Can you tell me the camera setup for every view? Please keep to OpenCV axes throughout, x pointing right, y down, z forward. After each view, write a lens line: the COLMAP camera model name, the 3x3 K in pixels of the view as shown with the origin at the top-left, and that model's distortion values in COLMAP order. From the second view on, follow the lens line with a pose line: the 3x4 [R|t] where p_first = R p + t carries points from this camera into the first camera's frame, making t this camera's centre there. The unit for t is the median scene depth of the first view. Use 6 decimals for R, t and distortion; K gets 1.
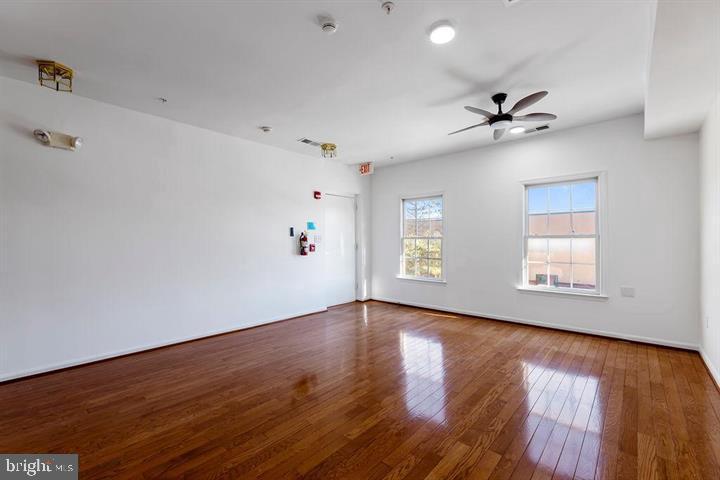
lens RADIAL K [[307.3, 0, 358.5], [0, 307.3, 239.9], [0, 0, 1]] dist [0.004581, 0.000194]
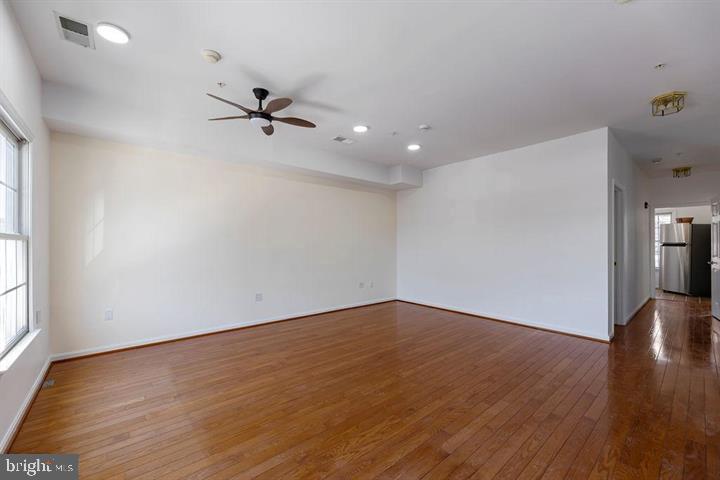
lens RADIAL K [[288.8, 0, 358.4], [0, 288.8, 243.5], [0, 0, 1]] dist [-0.000175, -0.000517]
pose [[-0.990876, 0.006465, 0.134619, 0.026769], [0.005554, 0.999959, -0.007140, 0.003309], [-0.134659, -0.006328, -0.990872, 1.123644]]
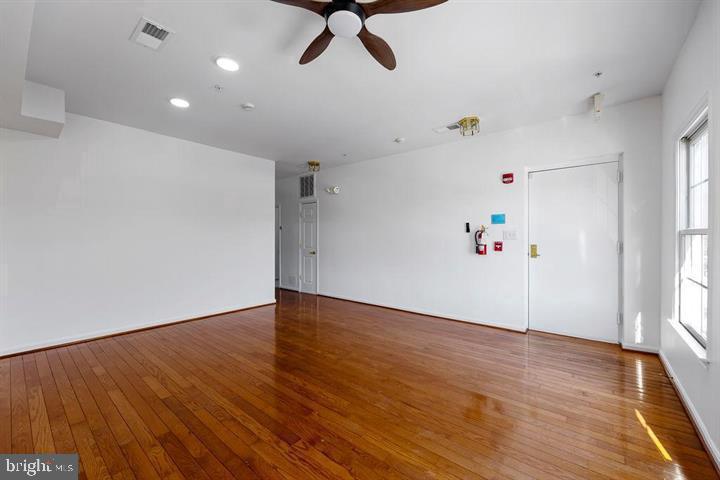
lens RADIAL K [[288.8, 0, 358.1], [0, 288.8, 238.1], [0, 0, 1]] dist [-0.000175, -0.000517]
pose [[0.043312, 0.004204, -0.999053, 0.593930], [0.006635, 0.999968, 0.004495, -0.001258], [0.999040, -0.006823, 0.043283, 0.610268]]
